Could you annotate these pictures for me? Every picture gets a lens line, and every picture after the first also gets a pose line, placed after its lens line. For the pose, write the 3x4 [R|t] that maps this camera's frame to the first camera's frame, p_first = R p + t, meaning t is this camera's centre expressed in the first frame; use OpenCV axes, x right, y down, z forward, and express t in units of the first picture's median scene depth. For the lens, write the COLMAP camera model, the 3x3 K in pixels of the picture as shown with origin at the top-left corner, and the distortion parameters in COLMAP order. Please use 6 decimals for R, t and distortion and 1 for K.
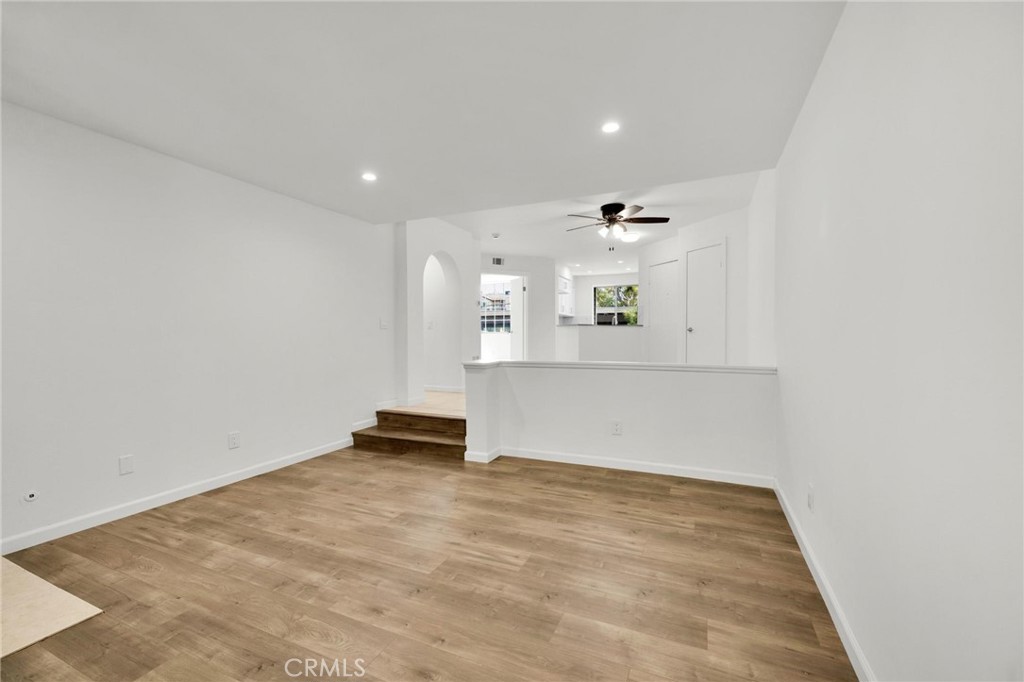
lens RADIAL K [[421.6, 0, 528.0], [0, 421.6, 341.5], [0, 0, 1]] dist [0.001749, -0.000625]
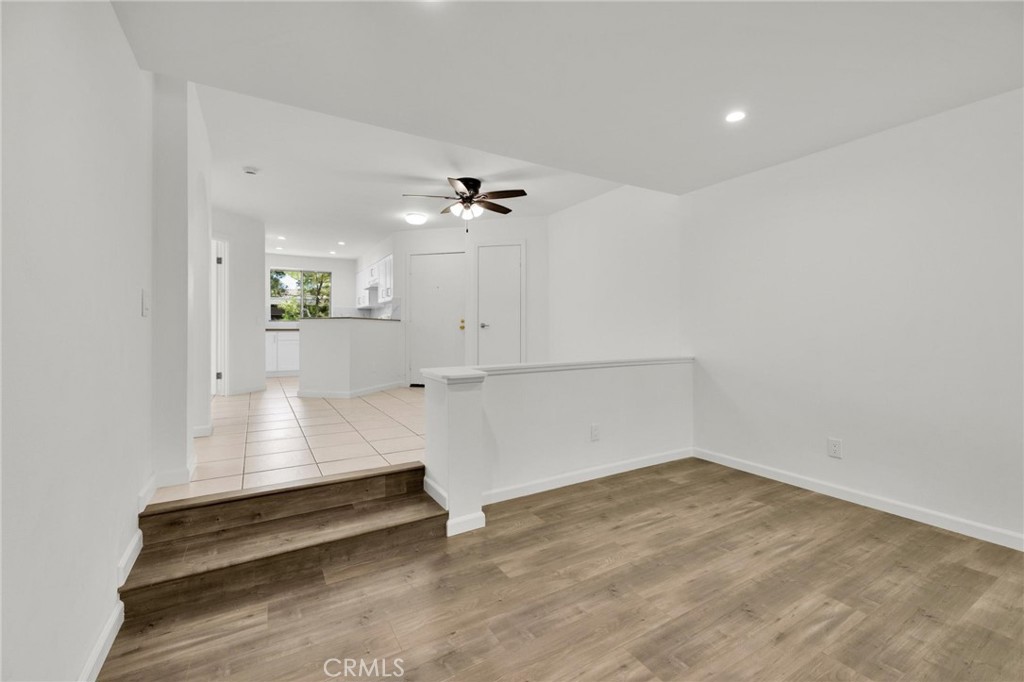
lens RADIAL K [[421.6, 0, 513.8], [0, 421.6, 331.2], [0, 0, 1]] dist [0.001749, -0.000625]
pose [[0.596690, -0.002550, 0.802468, -0.727490], [0.013154, 0.999892, -0.006604, -0.014373], [-0.802364, 0.014496, 0.596659, 0.689697]]
